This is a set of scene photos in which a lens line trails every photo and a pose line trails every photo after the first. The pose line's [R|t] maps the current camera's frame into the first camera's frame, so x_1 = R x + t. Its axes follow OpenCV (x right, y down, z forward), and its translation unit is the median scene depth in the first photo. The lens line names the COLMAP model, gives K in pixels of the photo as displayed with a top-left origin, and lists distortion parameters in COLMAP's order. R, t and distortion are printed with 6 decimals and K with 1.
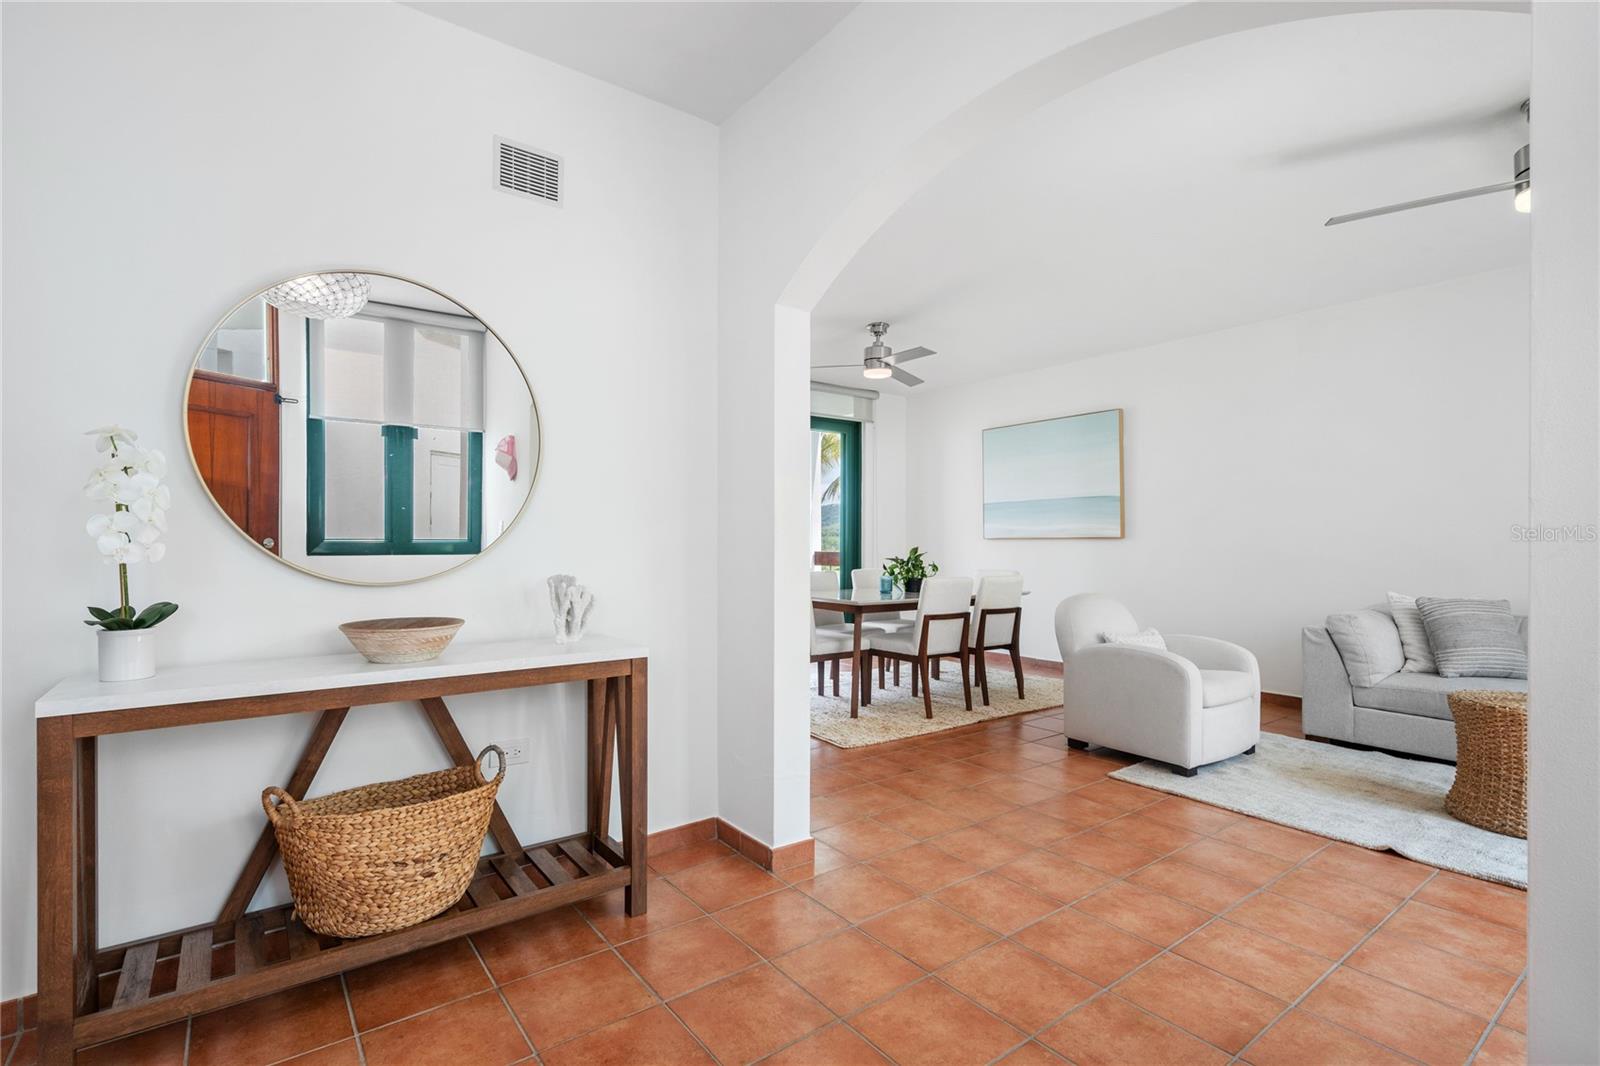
lens RADIAL K [[736.5, 0, 795.8], [0, 736.5, 543.9], [0, 0, 1]] dist [-0.003103, 0.001893]
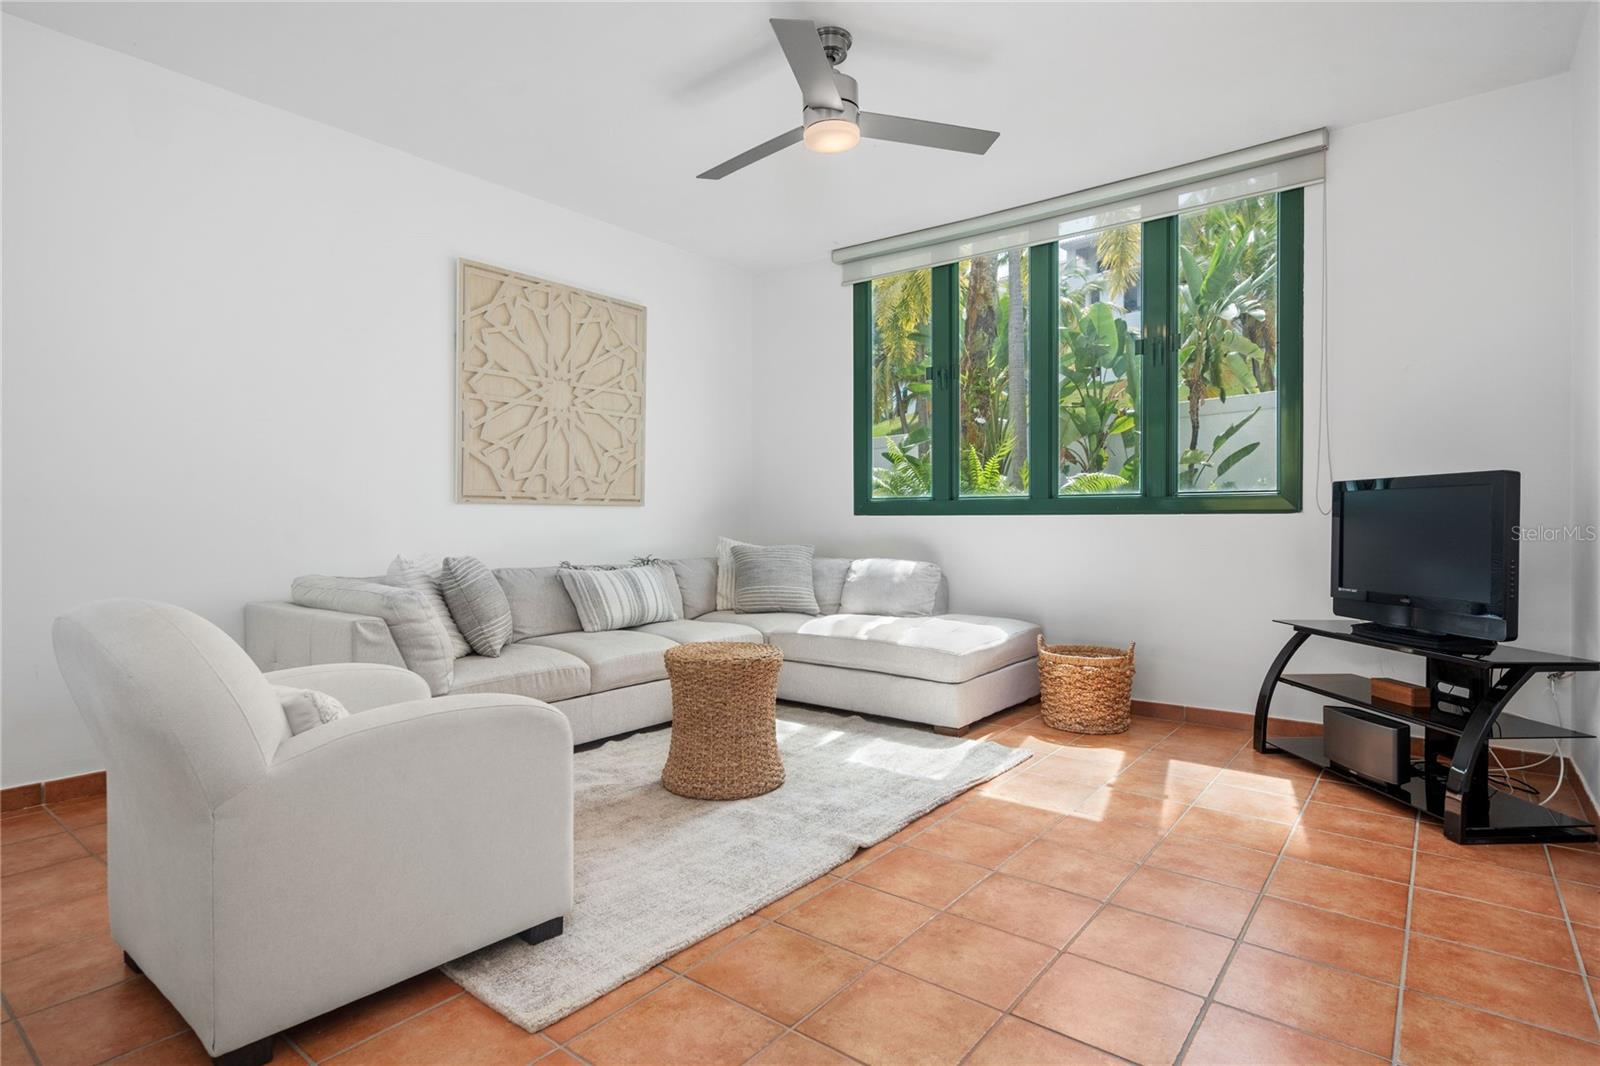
lens RADIAL K [[814.3, 0, 792.9], [0, 814.3, 523.2], [0, 0, 1]] dist [-0.003505, 0.004648]
pose [[-0.255388, -0.008076, 0.966805, -0.024664], [0.000635, 0.999963, 0.008521, 0.024611], [-0.966838, 0.002790, -0.255374, 0.691699]]
